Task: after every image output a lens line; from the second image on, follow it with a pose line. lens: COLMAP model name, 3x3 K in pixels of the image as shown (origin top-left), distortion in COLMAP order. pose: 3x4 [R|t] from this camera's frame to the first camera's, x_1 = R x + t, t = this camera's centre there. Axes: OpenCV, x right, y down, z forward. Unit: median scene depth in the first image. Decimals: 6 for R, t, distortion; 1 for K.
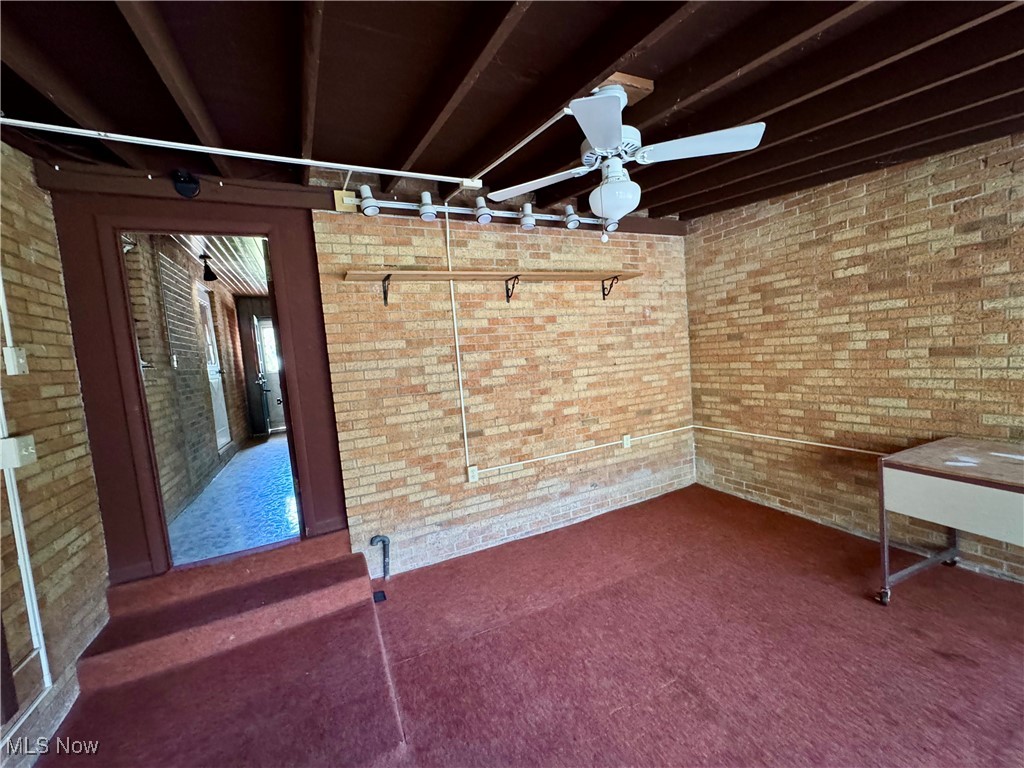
lens RADIAL K [[412.2, 0, 512.0], [0, 412.2, 384.0], [0, 0, 1]] dist [0.000402, 0.000056]
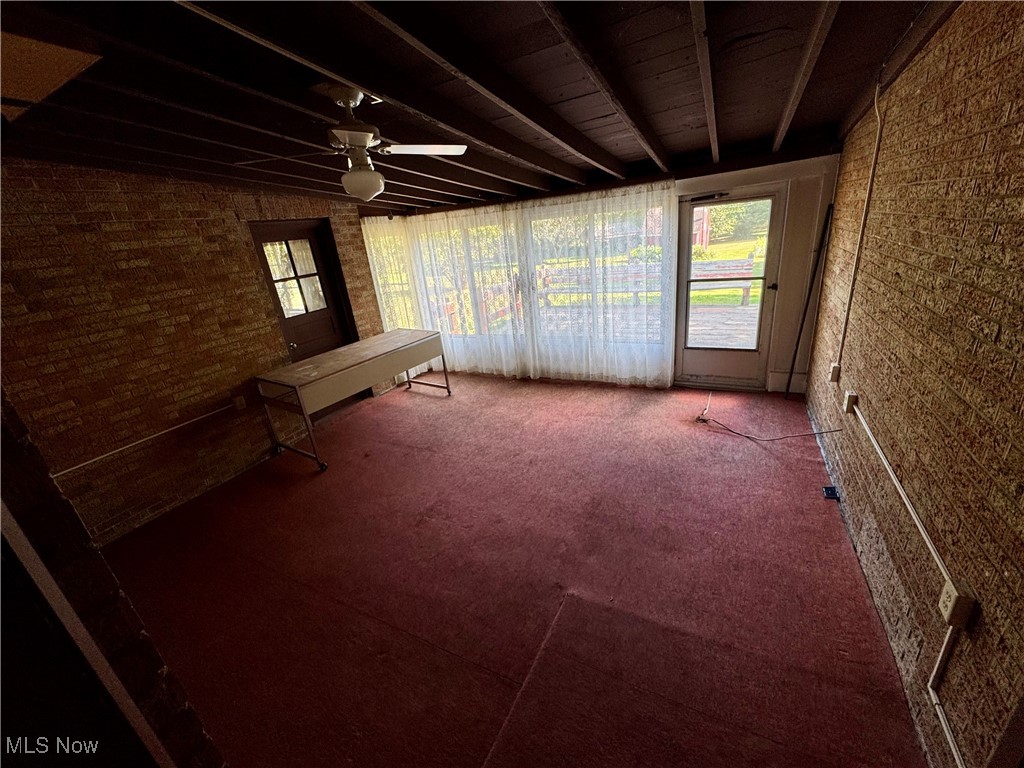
lens RADIAL K [[412.2, 0, 512.0], [0, 412.2, 384.0], [0, 0, 1]] dist [0.000402, 0.000056]
pose [[-0.586325, -0.144831, 0.797024, -0.627481], [0.219671, 0.918596, 0.328522, -0.121834], [-0.779723, 0.367704, -0.506780, 0.882018]]
